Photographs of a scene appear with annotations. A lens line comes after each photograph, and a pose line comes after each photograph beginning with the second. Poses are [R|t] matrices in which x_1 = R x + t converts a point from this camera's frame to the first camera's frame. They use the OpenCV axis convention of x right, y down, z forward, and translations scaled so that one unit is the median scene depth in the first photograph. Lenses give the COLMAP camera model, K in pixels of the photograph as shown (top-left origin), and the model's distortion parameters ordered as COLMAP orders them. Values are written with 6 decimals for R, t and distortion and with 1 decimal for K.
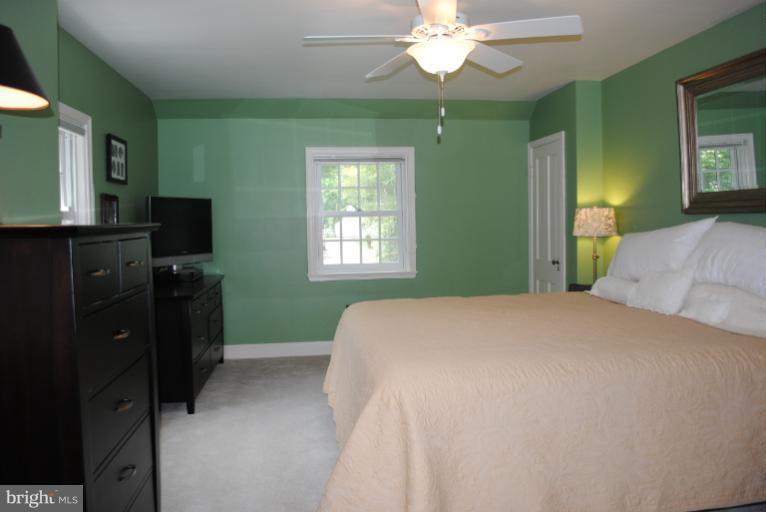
lens RADIAL K [[605.6, 0, 385.6], [0, 605.6, 253.8], [0, 0, 1]] dist [-0.076338, -0.000896]
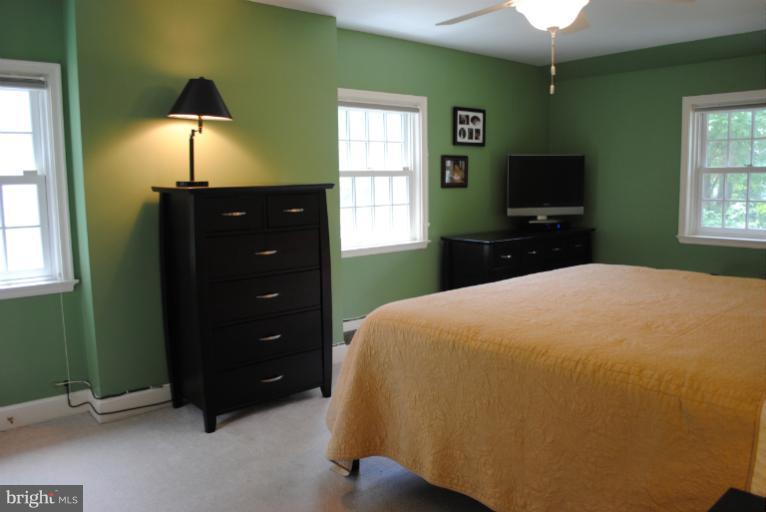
lens RADIAL K [[605.6, 0, 385.6], [0, 605.6, 253.8], [0, 0, 1]] dist [-0.076338, -0.000896]
pose [[0.547118, 0.113527, -0.829321, 0.513534], [-0.040987, 0.993205, 0.108921, -0.025521], [0.836051, -0.025601, 0.548054, 0.167186]]
